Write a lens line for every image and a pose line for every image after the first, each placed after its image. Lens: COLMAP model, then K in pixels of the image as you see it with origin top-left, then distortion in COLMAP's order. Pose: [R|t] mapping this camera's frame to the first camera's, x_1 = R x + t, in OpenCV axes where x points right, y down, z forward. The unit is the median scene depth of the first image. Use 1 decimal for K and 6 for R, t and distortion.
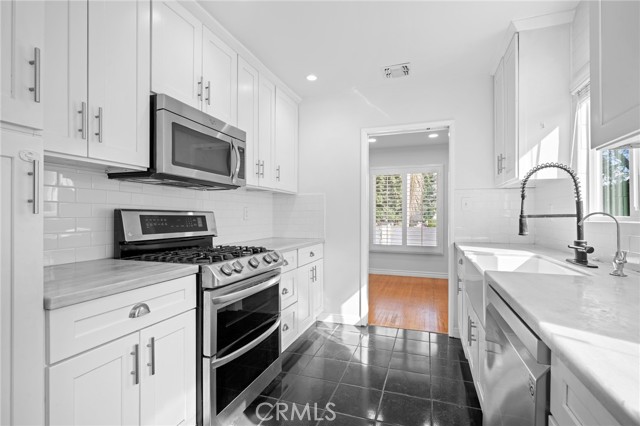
lens RADIAL K [[297.7, 0, 323.2], [0, 297.7, 213.6], [0, 0, 1]] dist [0.003844, -0.001651]
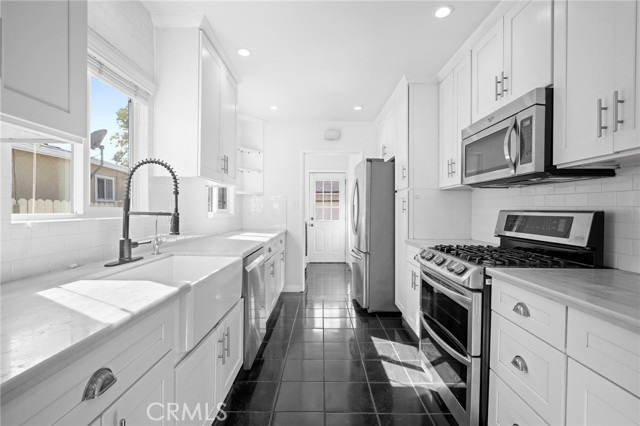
lens RADIAL K [[297.7, 0, 325.8], [0, 297.7, 213.0], [0, 0, 1]] dist [0.003844, -0.001651]
pose [[-0.935114, -0.004068, -0.354324, 0.479279], [-0.005477, 0.999981, 0.002975, -0.002302], [0.354305, 0.004722, -0.935118, 1.738865]]
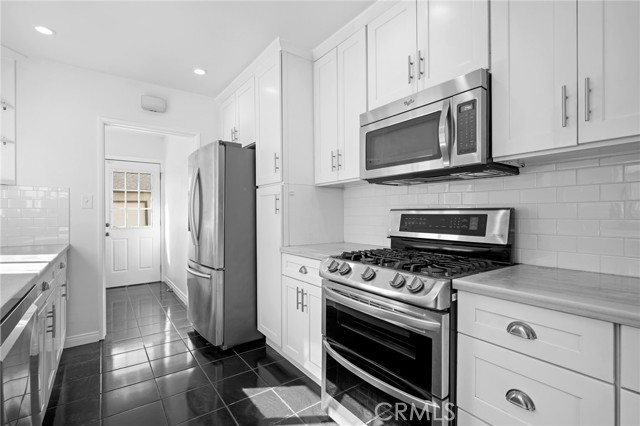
lens RADIAL K [[297.7, 0, 322.5], [0, 297.7, 213.3], [0, 0, 1]] dist [0.003844, -0.001651]
pose [[-0.547819, -0.004726, -0.836584, 0.465633], [0.004830, 0.999950, -0.008811, 0.009899], [0.836583, -0.008868, -0.547768, 1.267880]]
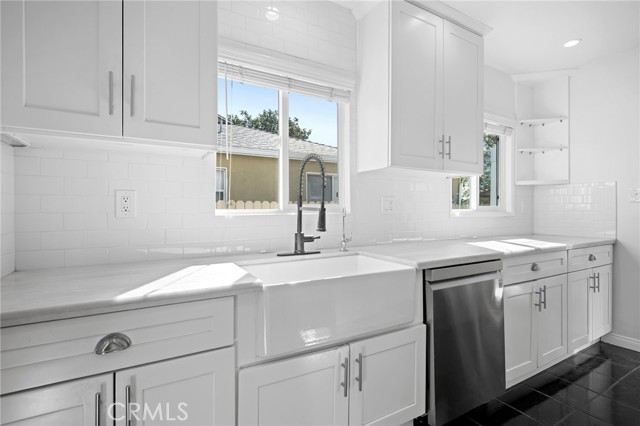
lens RADIAL K [[309.0, 0, 320.6], [0, 309.0, 212.4], [0, 0, 1]] dist [-0.000540, 0.000393]
pose [[-0.757075, -0.002528, 0.653323, 0.069559], [-0.000692, 0.999995, 0.003068, 0.010627], [-0.653328, 0.001870, -0.757073, 1.439859]]
